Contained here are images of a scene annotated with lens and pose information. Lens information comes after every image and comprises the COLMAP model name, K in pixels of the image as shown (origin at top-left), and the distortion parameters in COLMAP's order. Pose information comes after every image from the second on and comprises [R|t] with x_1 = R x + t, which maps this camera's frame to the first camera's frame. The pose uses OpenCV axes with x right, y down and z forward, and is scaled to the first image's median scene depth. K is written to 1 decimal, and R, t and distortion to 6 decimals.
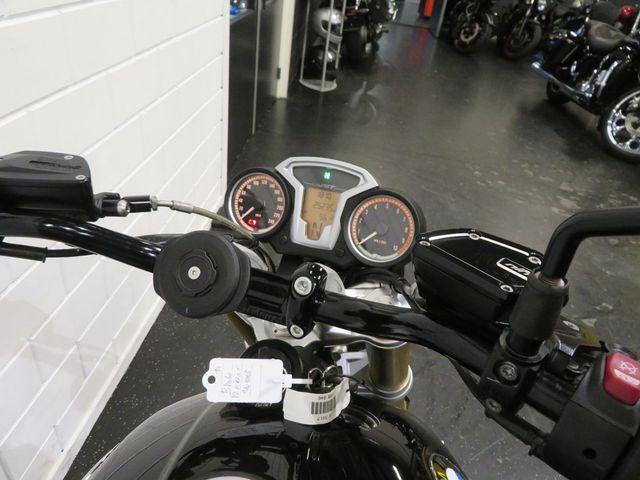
lens RADIAL K [[465.8, 0, 320.0], [0, 465.8, 240.0], [0, 0, 1]] dist [-0.002743, 0.000098]
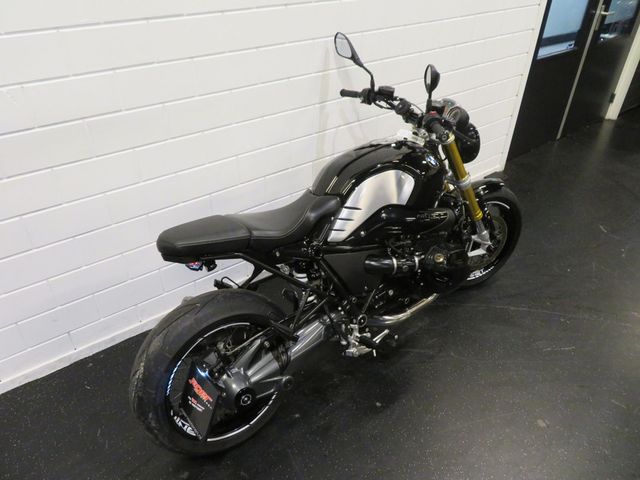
lens RADIAL K [[465.8, 0, 320.0], [0, 465.8, 240.0], [0, 0, 1]] dist [-0.002743, 0.000098]
pose [[0.699192, 0.311870, -0.643325, 0.317122], [-0.332933, 0.938349, 0.093046, 0.137748], [0.632682, 0.149128, 0.759918, -0.366727]]
